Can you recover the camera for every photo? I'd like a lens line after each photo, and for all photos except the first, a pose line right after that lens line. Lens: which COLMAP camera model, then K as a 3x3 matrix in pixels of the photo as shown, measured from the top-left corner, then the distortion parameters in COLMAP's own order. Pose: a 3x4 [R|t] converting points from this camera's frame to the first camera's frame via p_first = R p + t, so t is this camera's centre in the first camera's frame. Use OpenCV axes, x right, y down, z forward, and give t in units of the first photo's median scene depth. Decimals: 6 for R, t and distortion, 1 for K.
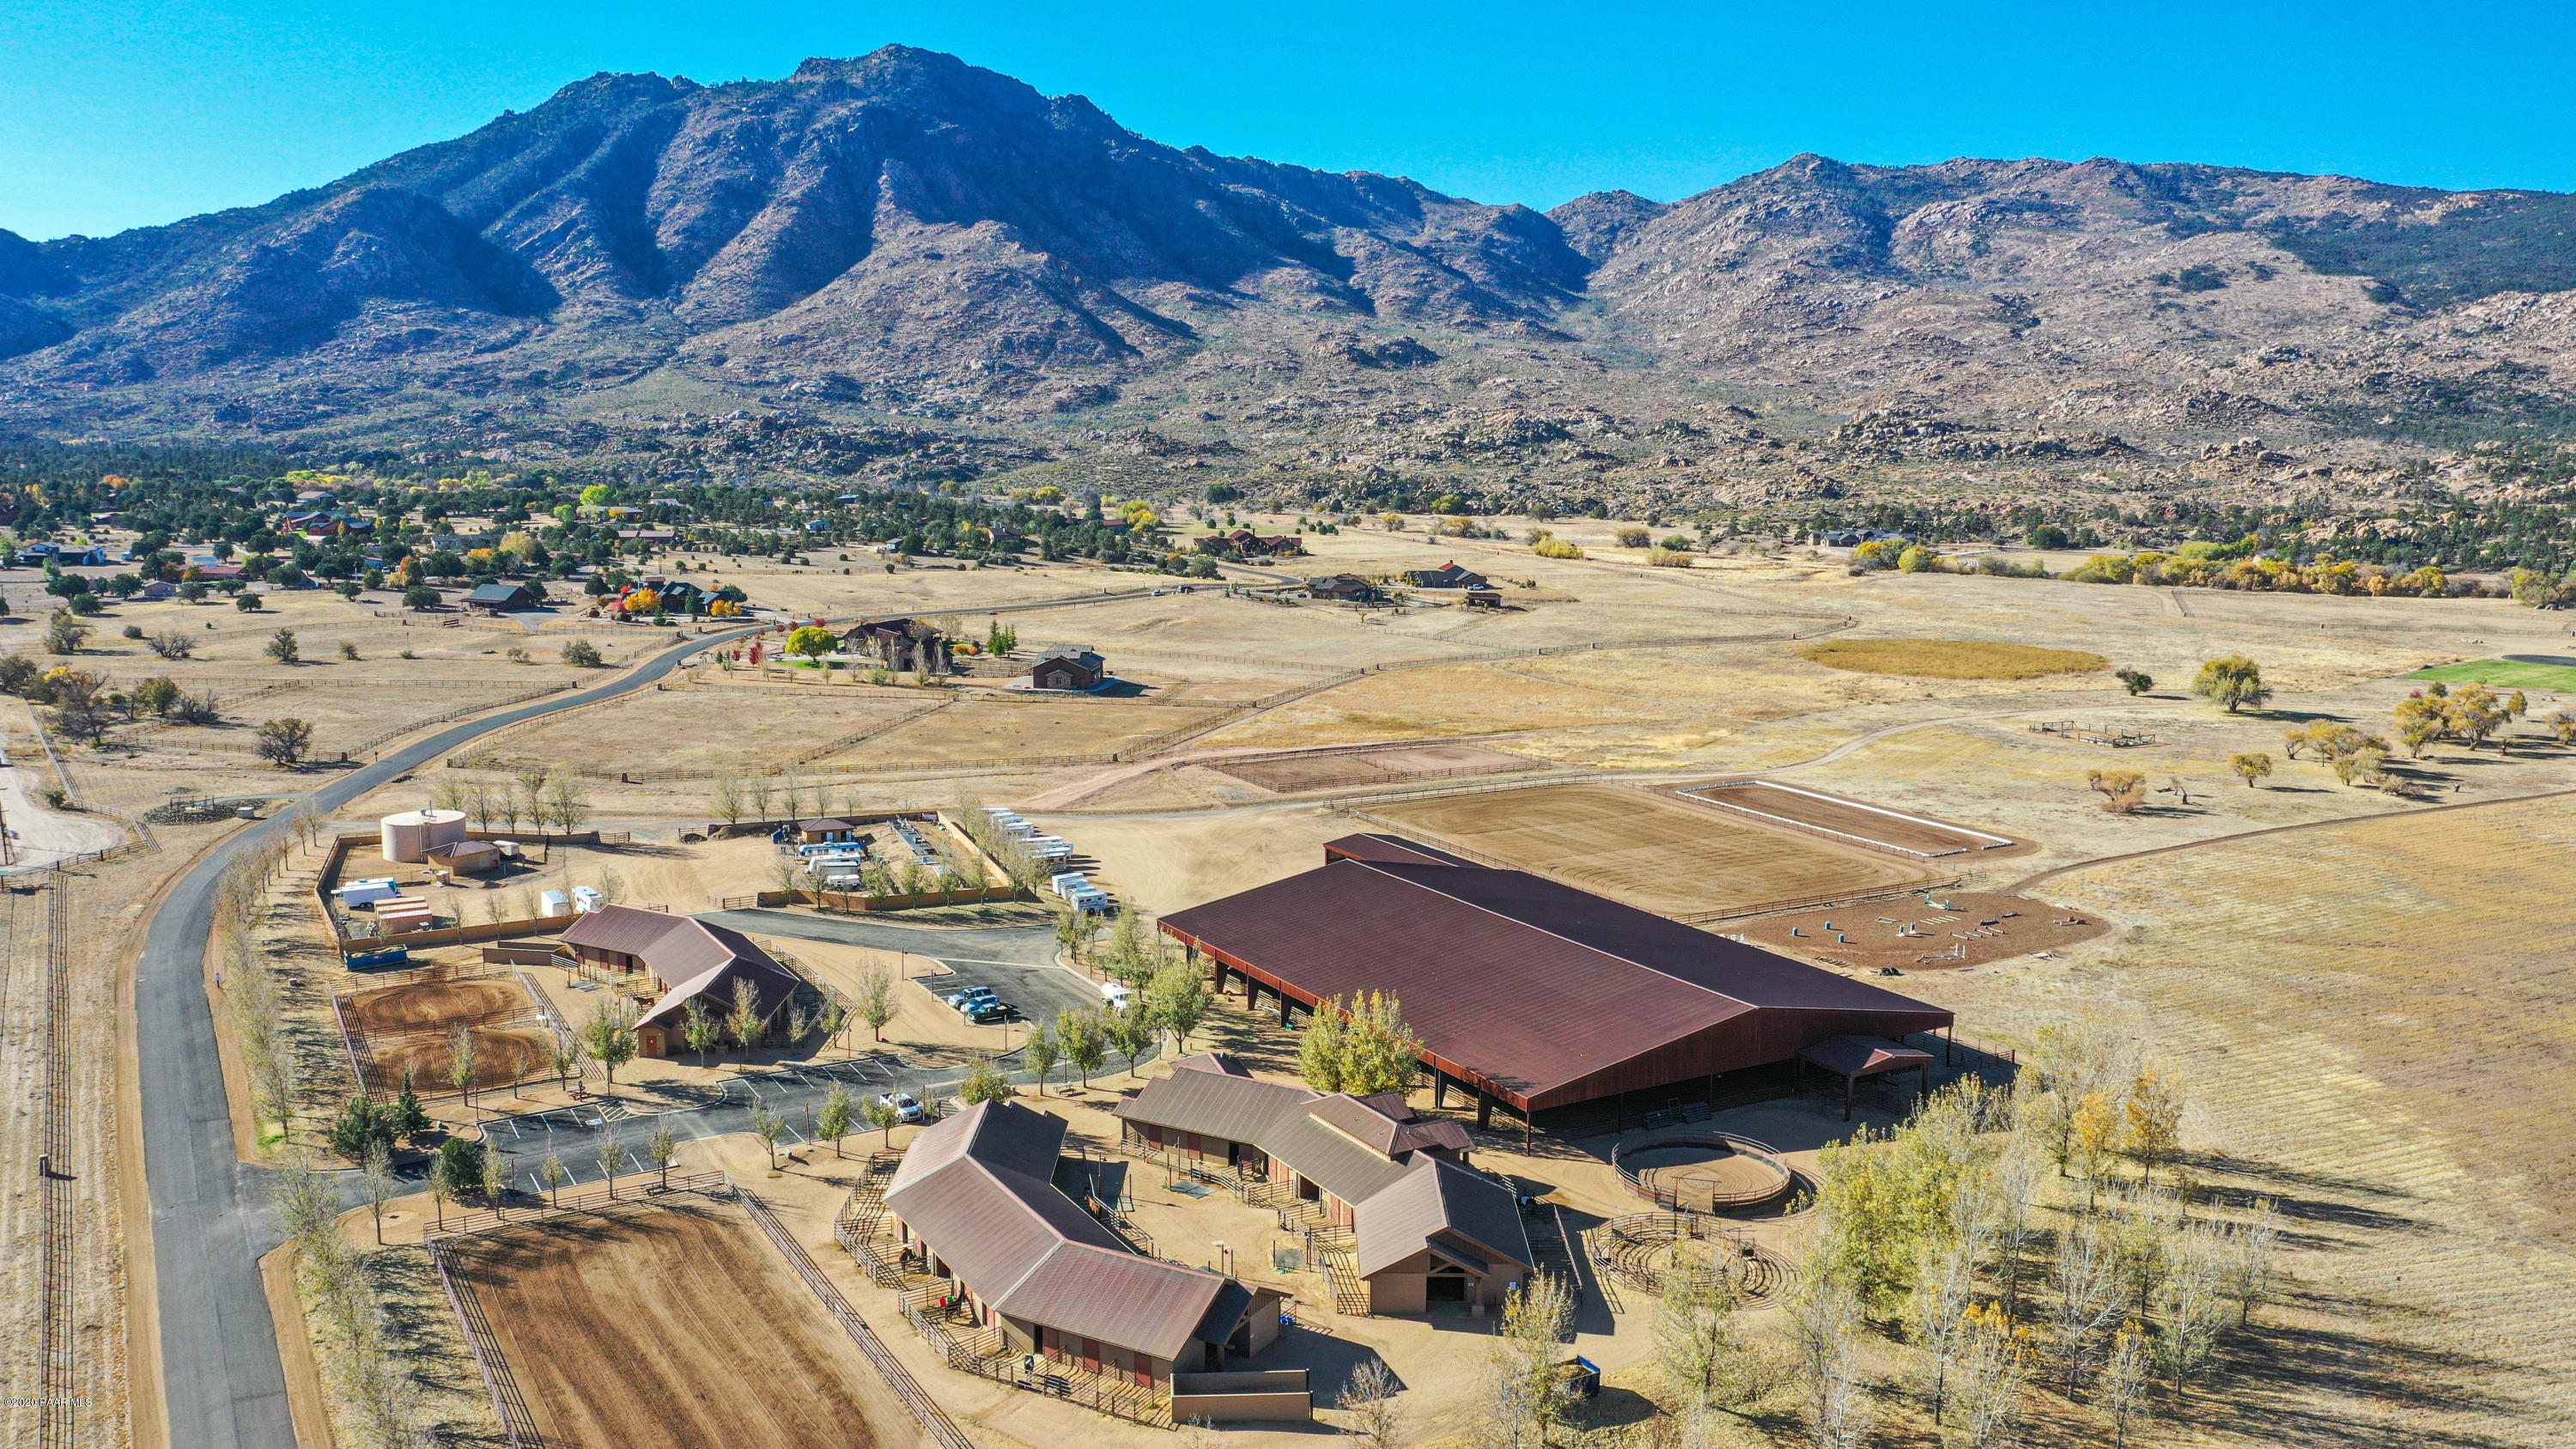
lens RADIAL K [[2167.2, 0, 1288.0], [0, 2167.2, 724.5], [0, 0, 1]] dist [0.009550, 0.001905]
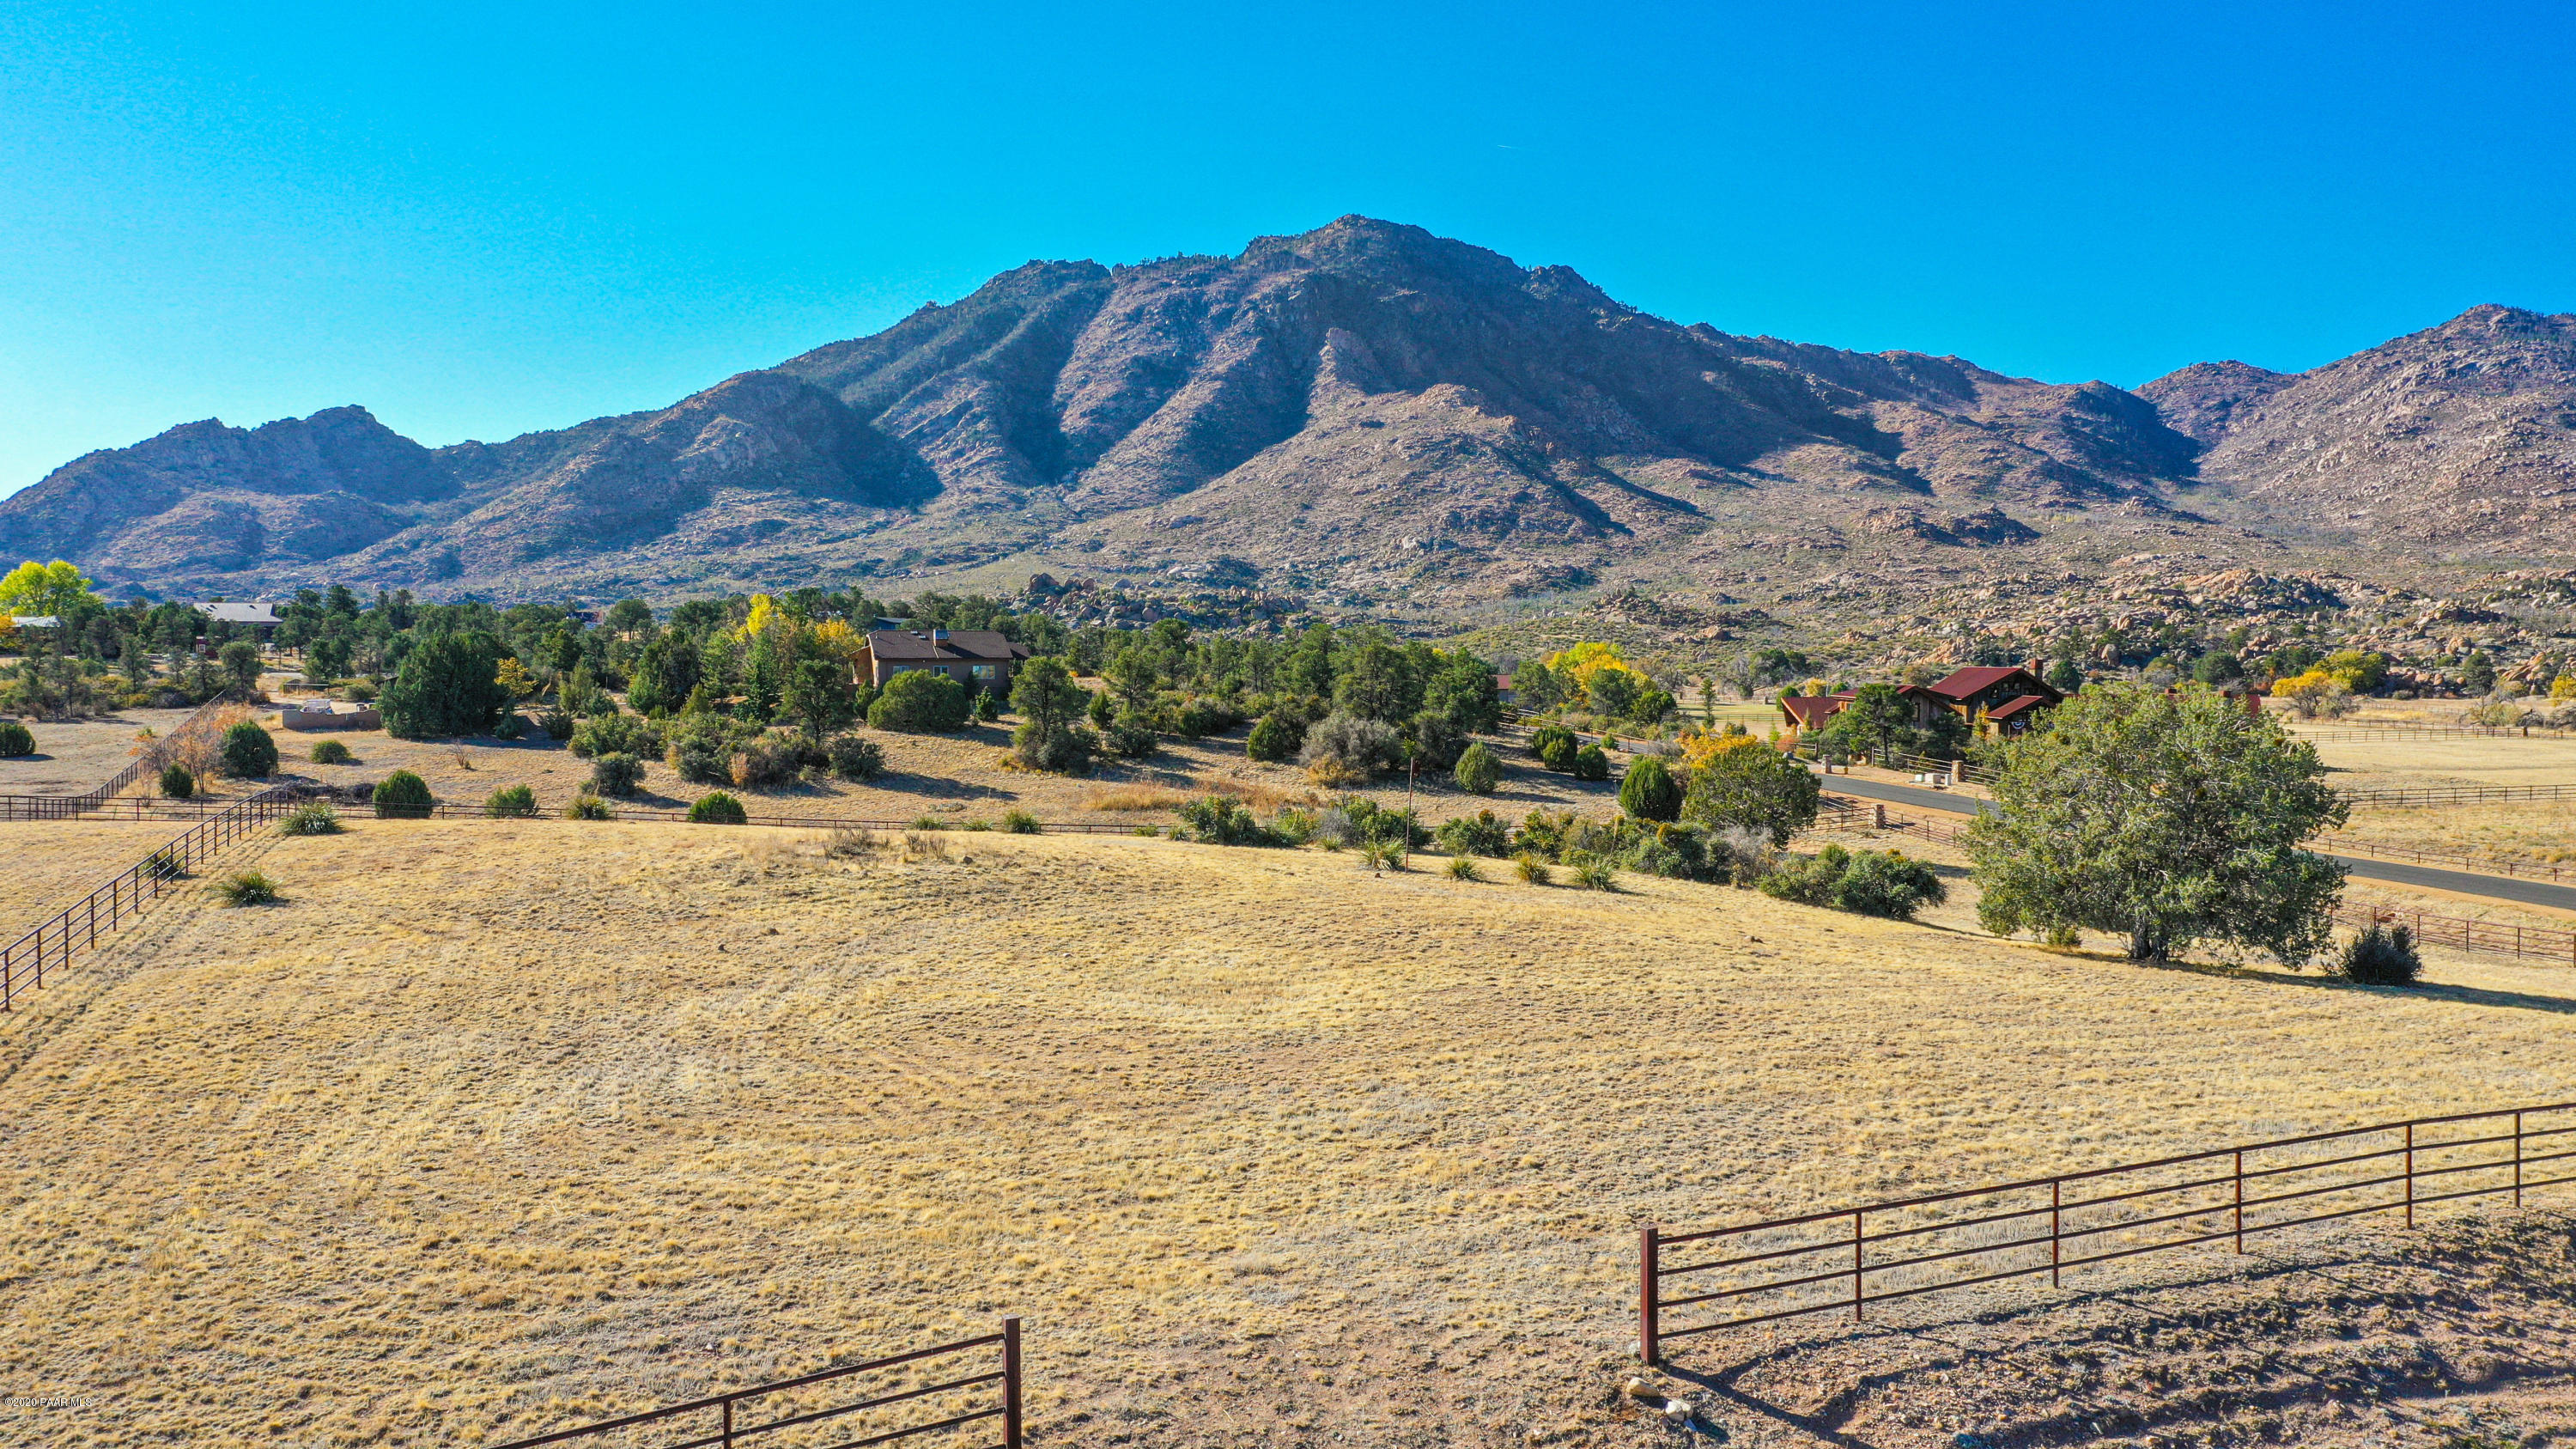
lens RADIAL K [[2051.6, 0, 1288.0], [0, 2051.6, 724.5], [0, 0, 1]] dist [0.007741, 0.008723]
pose [[0.972414, 0.003246, -0.233241, -0.014489], [-0.029992, 0.993344, -0.111216, -0.017996], [0.231327, 0.115144, 0.966038, 0.250686]]
